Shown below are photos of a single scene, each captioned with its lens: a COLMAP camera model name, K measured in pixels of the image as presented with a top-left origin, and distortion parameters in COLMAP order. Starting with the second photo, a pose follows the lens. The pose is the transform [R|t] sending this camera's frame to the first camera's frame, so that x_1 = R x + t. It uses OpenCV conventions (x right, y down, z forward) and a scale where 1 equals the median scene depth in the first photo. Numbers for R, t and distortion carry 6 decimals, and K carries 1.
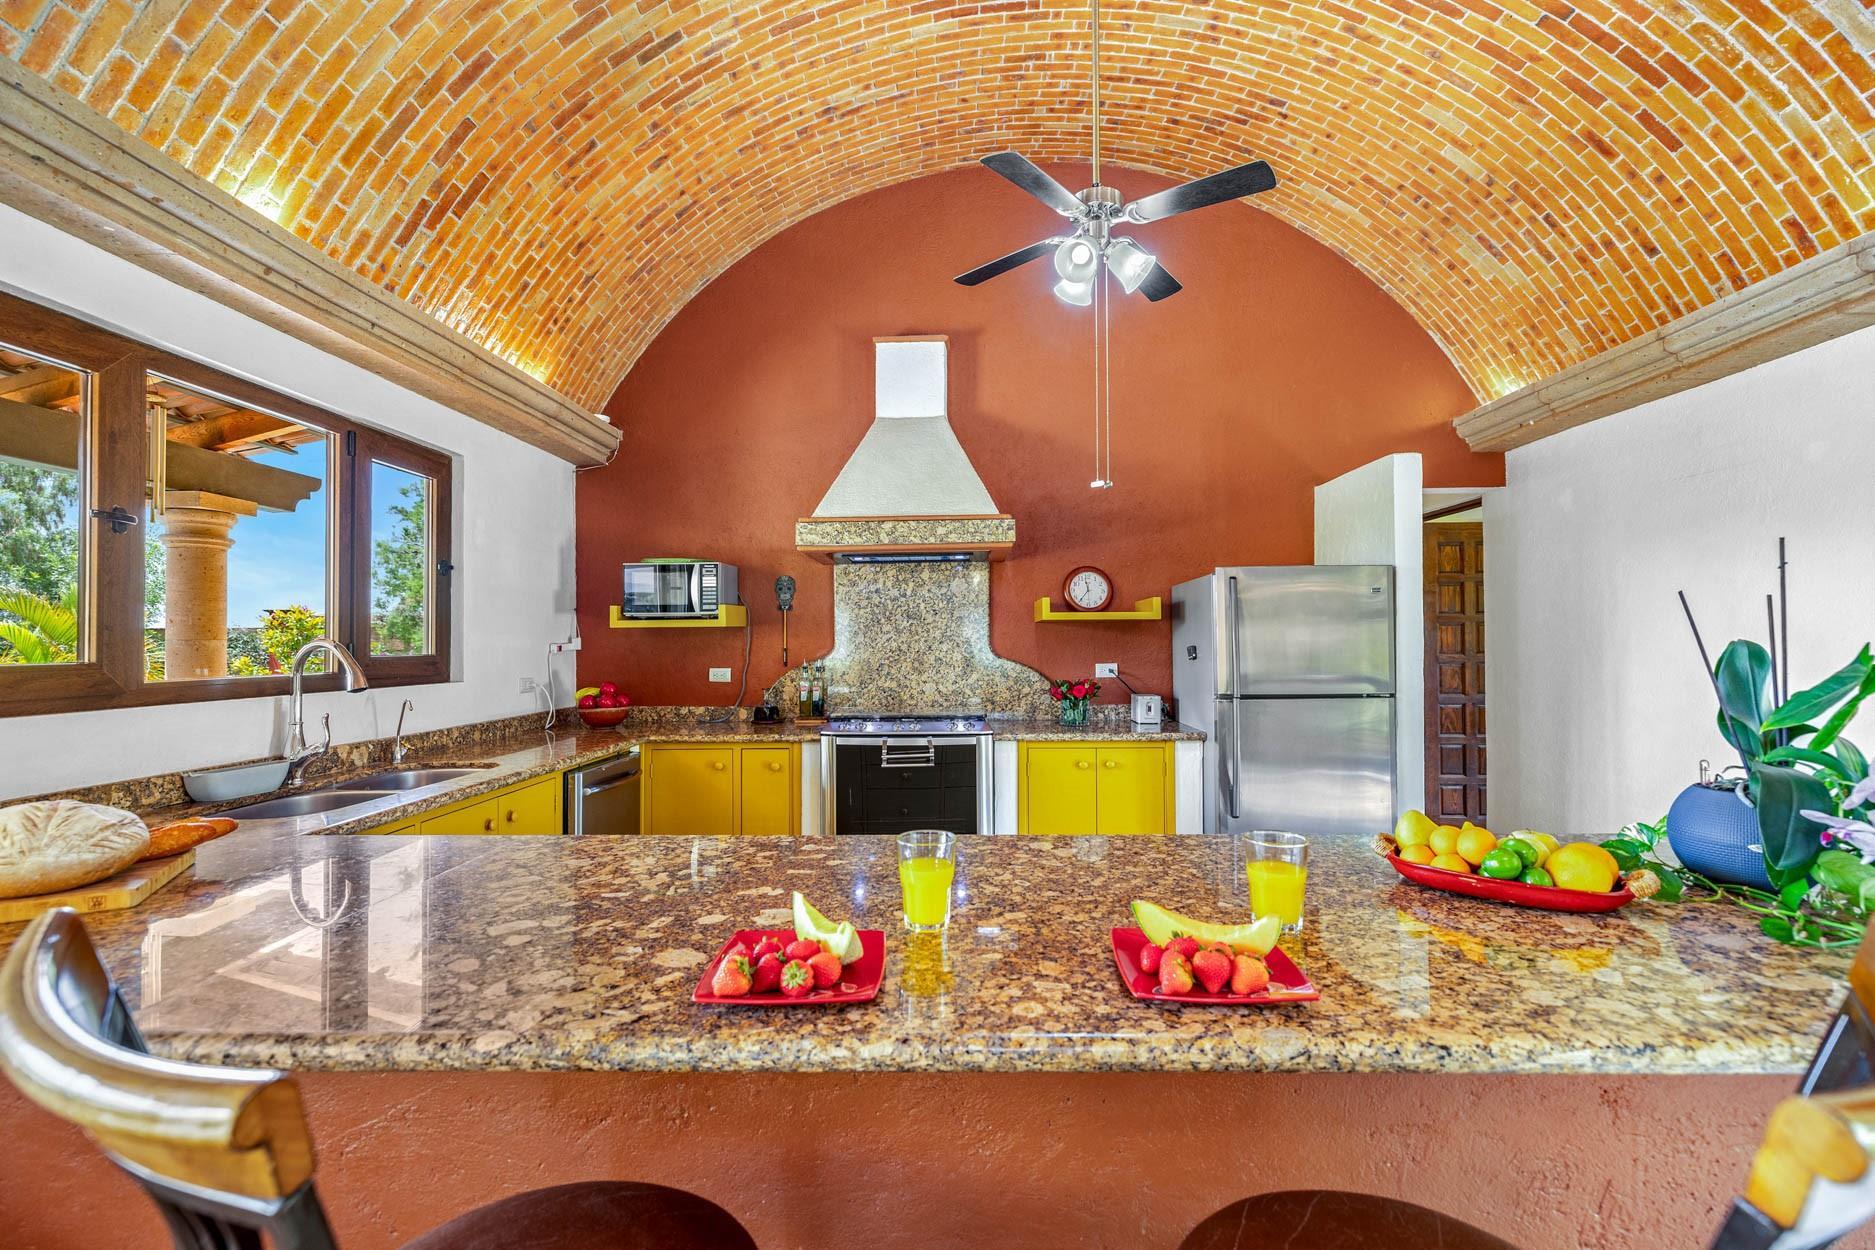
lens RADIAL K [[787.1, 0, 935.5], [0, 787.1, 633.5], [0, 0, 1]] dist [-0.000094, -0.000337]
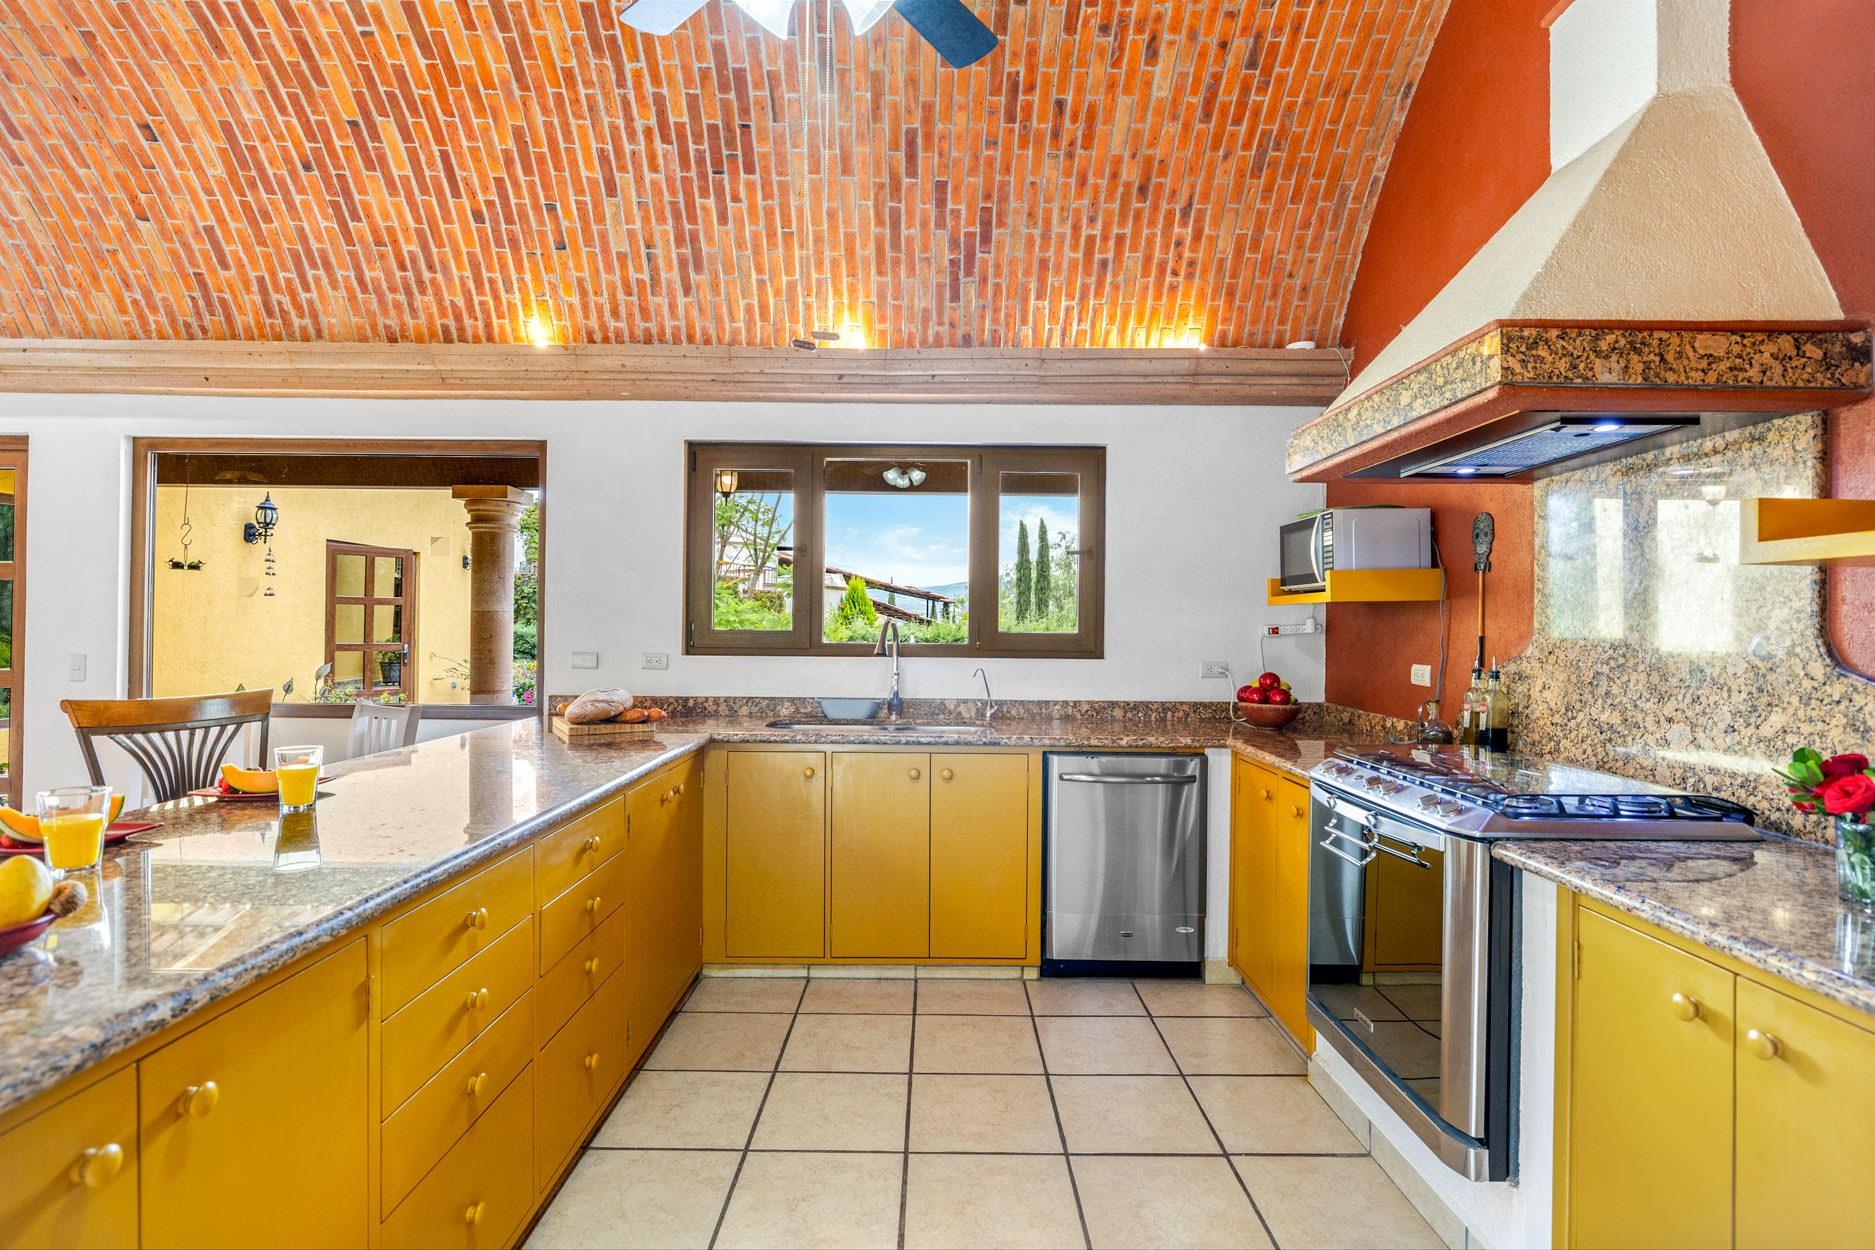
lens RADIAL K [[892.4, 0, 934.3], [0, 892.4, 618.5], [0, 0, 1]] dist [-0.001805, 0.000021]
pose [[0.041592, -0.000764, -0.999134, 0.644707], [0.001151, 0.999999, -0.000717, 0.007749], [0.999134, -0.001120, 0.041593, 0.801038]]
